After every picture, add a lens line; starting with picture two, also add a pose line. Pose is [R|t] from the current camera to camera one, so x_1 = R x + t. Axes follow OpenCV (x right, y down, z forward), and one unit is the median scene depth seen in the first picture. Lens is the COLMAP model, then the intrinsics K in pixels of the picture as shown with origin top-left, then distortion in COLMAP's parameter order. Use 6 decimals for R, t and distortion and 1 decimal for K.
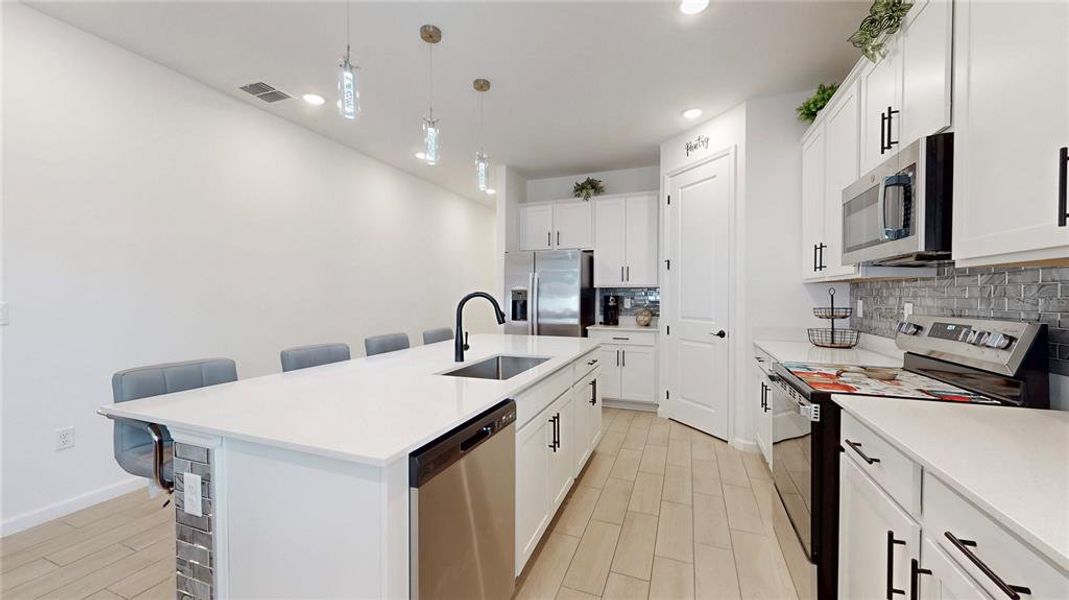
lens RADIAL K [[391.6, 0, 533.9], [0, 391.6, 302.0], [0, 0, 1]] dist [0.000588, -0.000053]
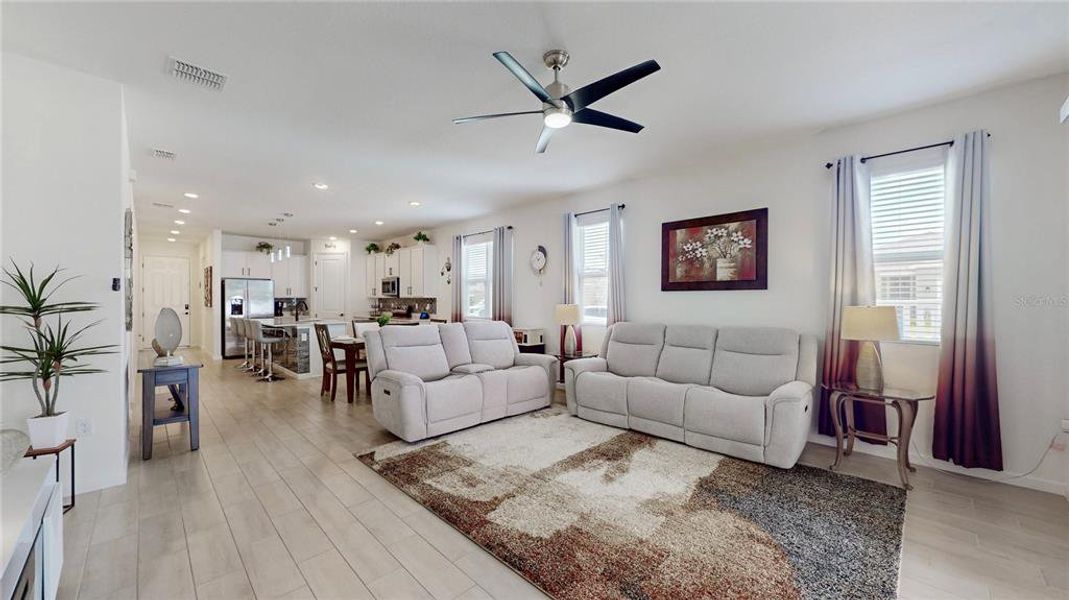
lens RADIAL K [[391.6, 0, 534.6], [0, 391.6, 299.5], [0, 0, 1]] dist [0.000588, -0.000053]
pose [[0.397828, 0.003492, 0.917453, -1.739662], [0.013398, 0.999864, -0.009615, 0.015419], [-0.917362, 0.016118, 0.397727, -1.579772]]
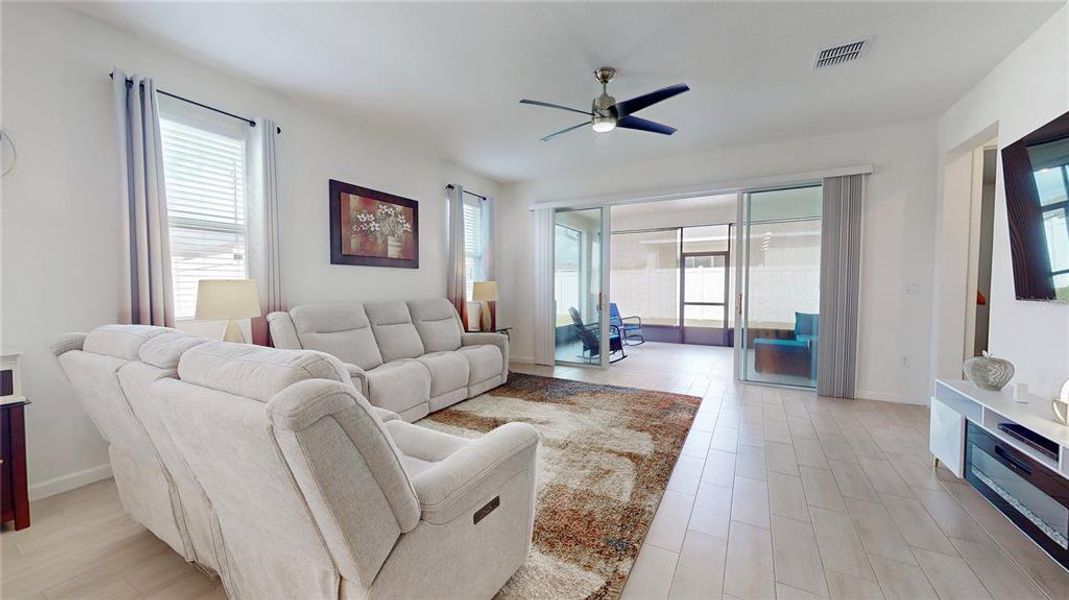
lens RADIAL K [[391.6, 0, 533.7], [0, 391.6, 300.7], [0, 0, 1]] dist [0.000588, -0.000053]
pose [[-0.991069, -0.006157, 0.133209, -0.962949], [0.001295, 0.998442, 0.055786, 0.021878], [-0.133345, 0.055460, -0.989517, -0.324482]]
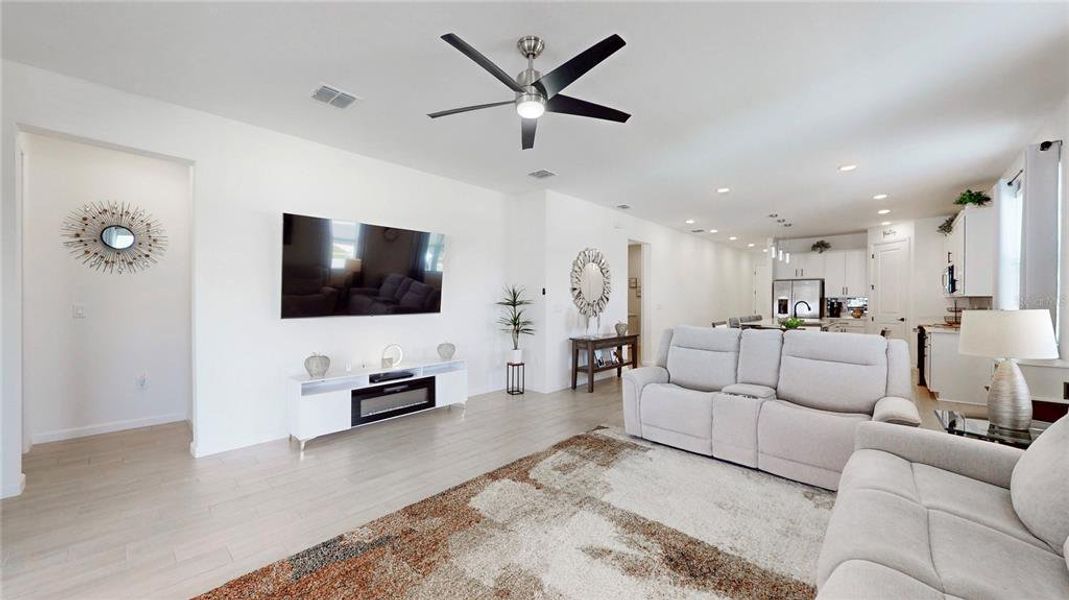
lens RADIAL K [[391.6, 0, 534.7], [0, 391.6, 300.4], [0, 0, 1]] dist [0.000588, -0.000053]
pose [[0.931832, 0.004458, -0.362862, -0.722999], [-0.009785, 0.999870, -0.012844, 0.022619], [0.362757, 0.015519, 0.931754, -2.000172]]
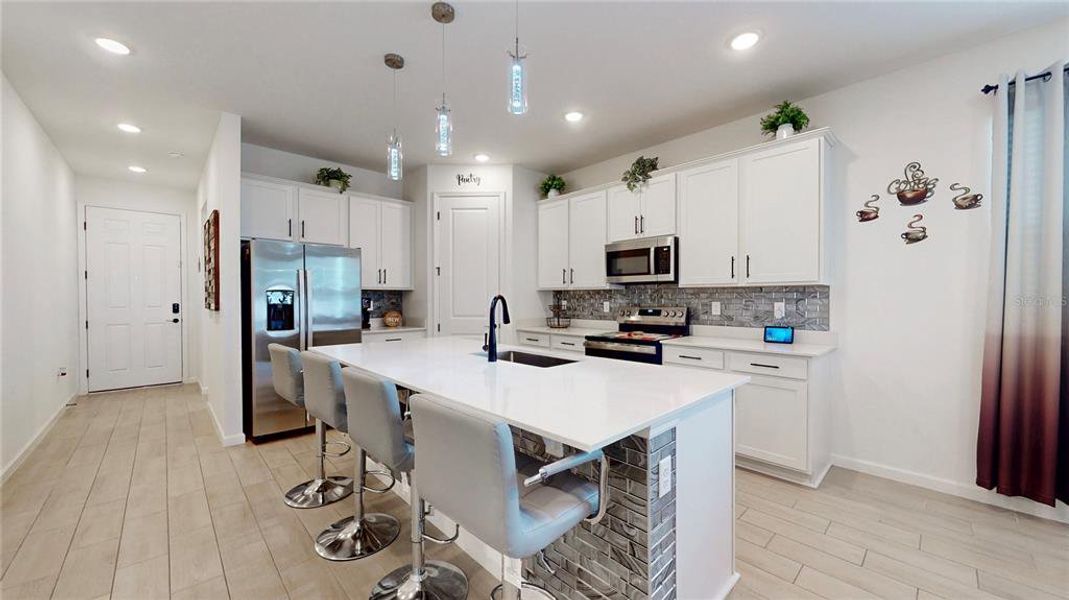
lens RADIAL K [[391.6, 0, 535.6], [0, 391.6, 299.9], [0, 0, 1]] dist [0.000588, -0.000053]
pose [[0.419077, -0.004633, 0.907939, -0.747498], [0.015724, 0.999874, -0.002155, -0.004454], [-0.907814, 0.015179, 0.419097, 0.317372]]
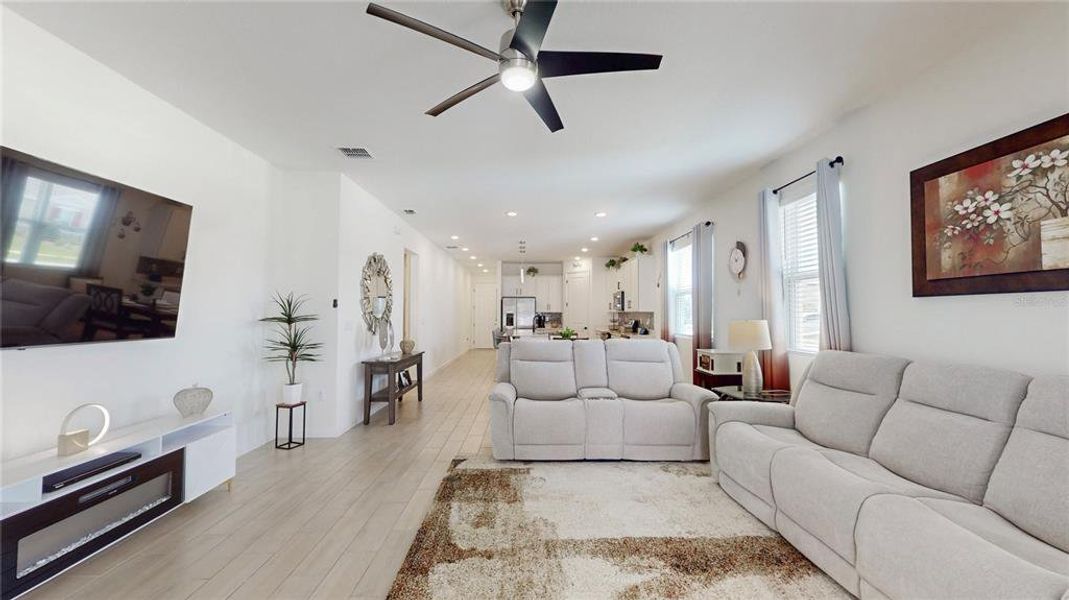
lens RADIAL K [[391.6, 0, 535.4], [0, 391.6, 299.7], [0, 0, 1]] dist [0.000588, -0.000053]
pose [[0.919647, 0.017807, 0.392342, -1.208900], [0.003317, 0.998584, -0.053096, 0.020947], [-0.392732, 0.050131, 0.918286, -1.859791]]
